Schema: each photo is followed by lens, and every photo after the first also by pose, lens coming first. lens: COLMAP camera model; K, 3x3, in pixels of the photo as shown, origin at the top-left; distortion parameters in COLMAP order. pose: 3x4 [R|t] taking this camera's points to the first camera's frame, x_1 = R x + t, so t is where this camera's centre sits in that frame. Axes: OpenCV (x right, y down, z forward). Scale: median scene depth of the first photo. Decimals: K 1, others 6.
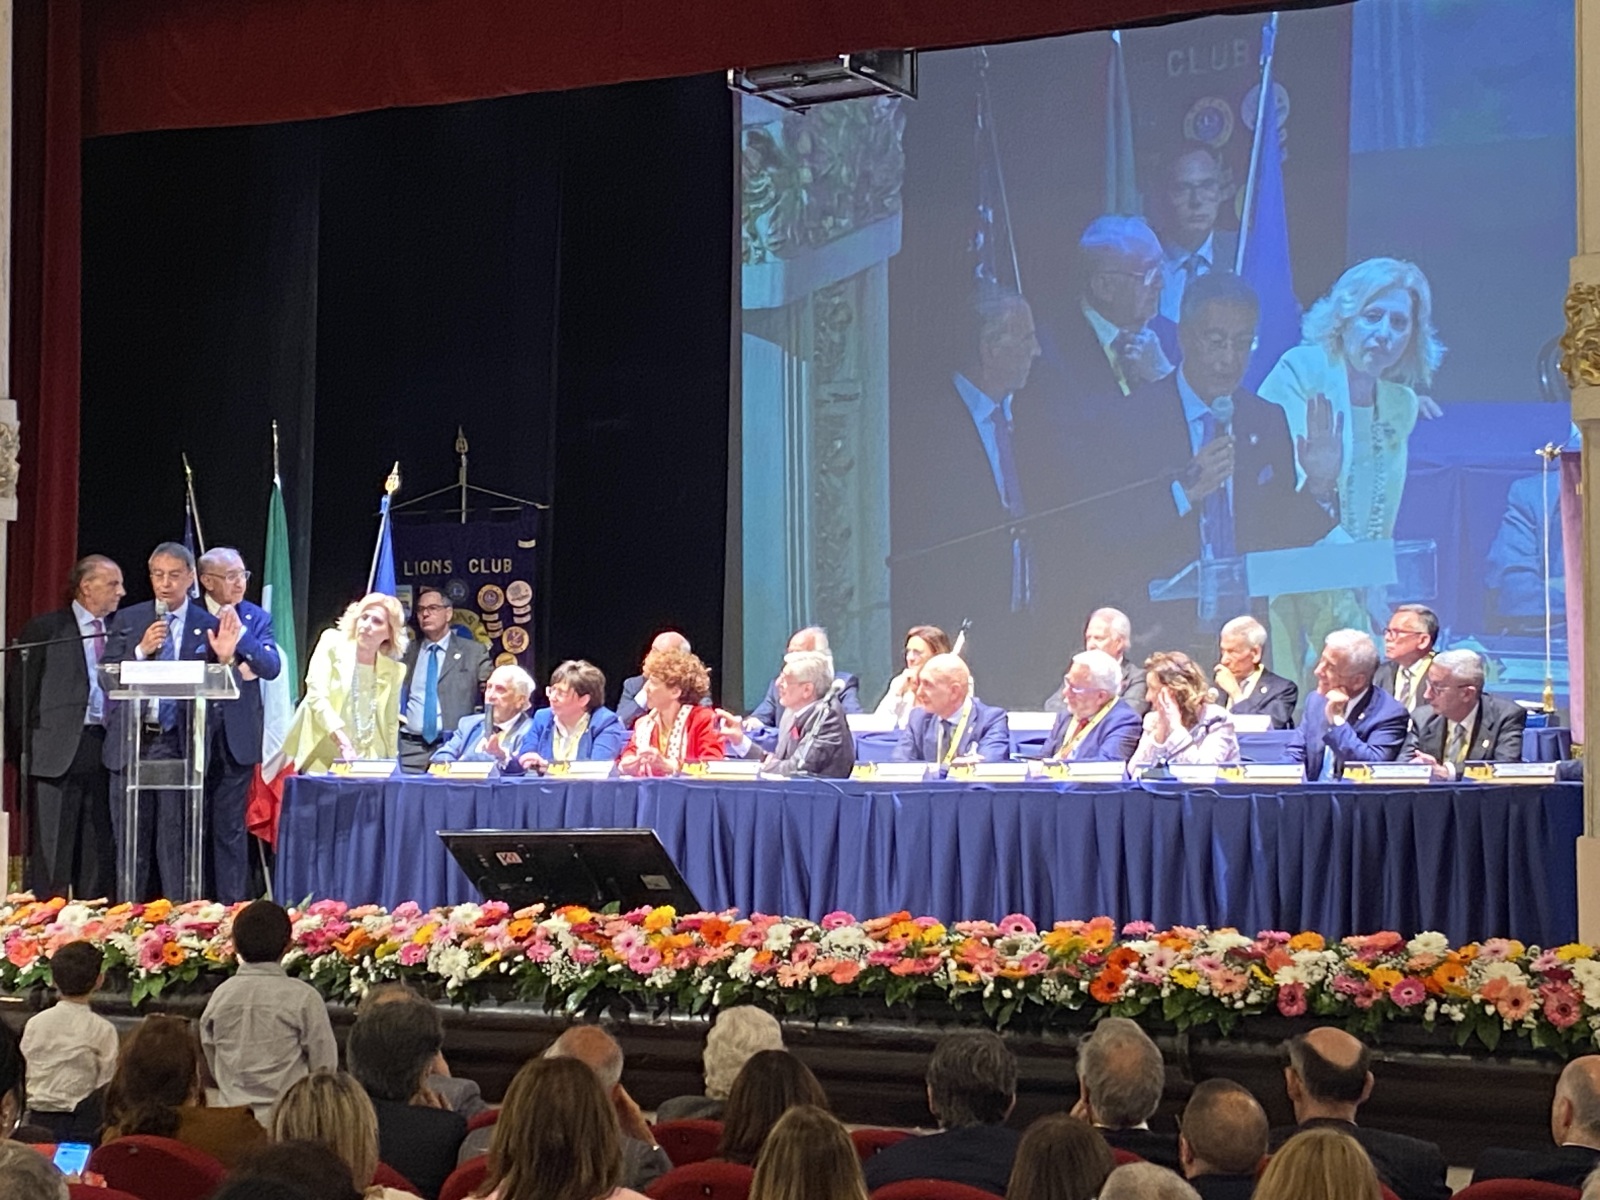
lens RADIAL K [[3166.3, 0, 801.6], [0, 3166.3, 592.3], [0, 0, 1]] dist [0.128021, 0.000000]
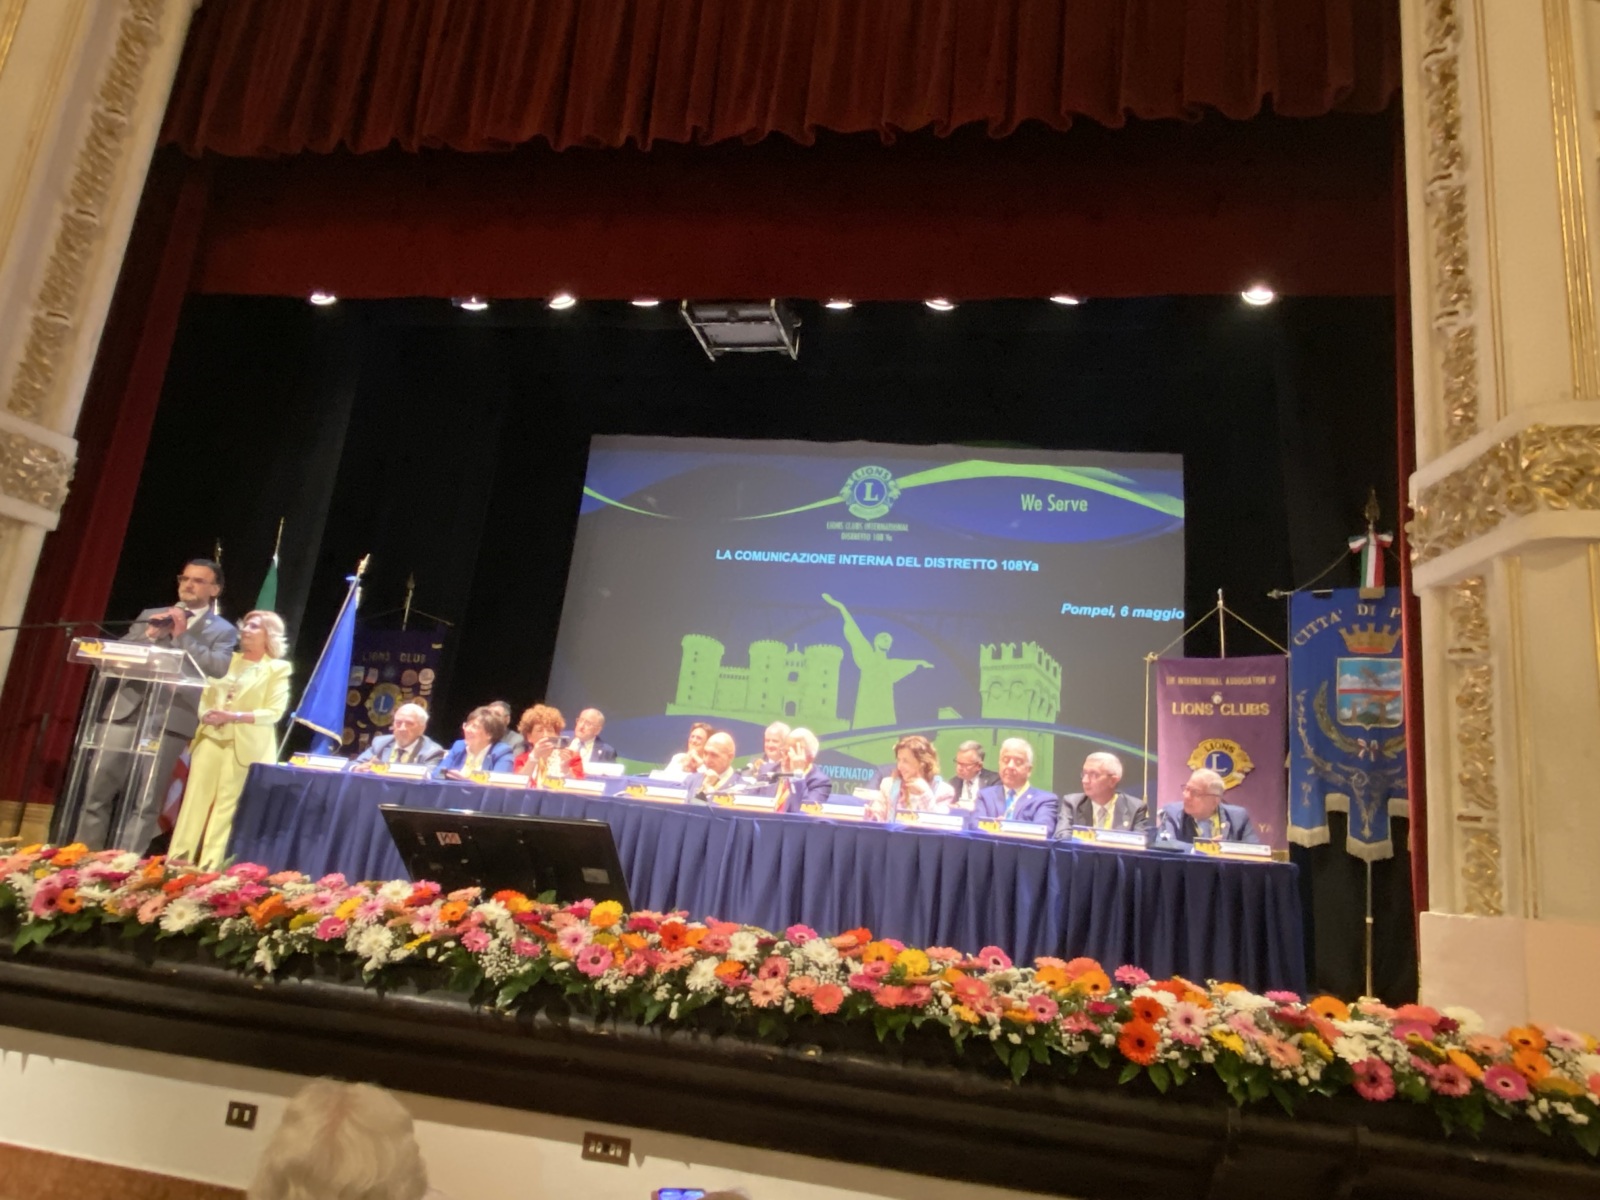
lens RADIAL K [[1047.0, 0, 798.4], [0, 1047.0, 604.1], [0, 0, 1]] dist [0.043860, -0.055051]
pose [[0.949739, 0.163298, 0.267075, -0.089473], [-0.116587, 0.976298, -0.182344, 0.059600], [-0.290521, 0.142042, 0.946267, 0.641672]]
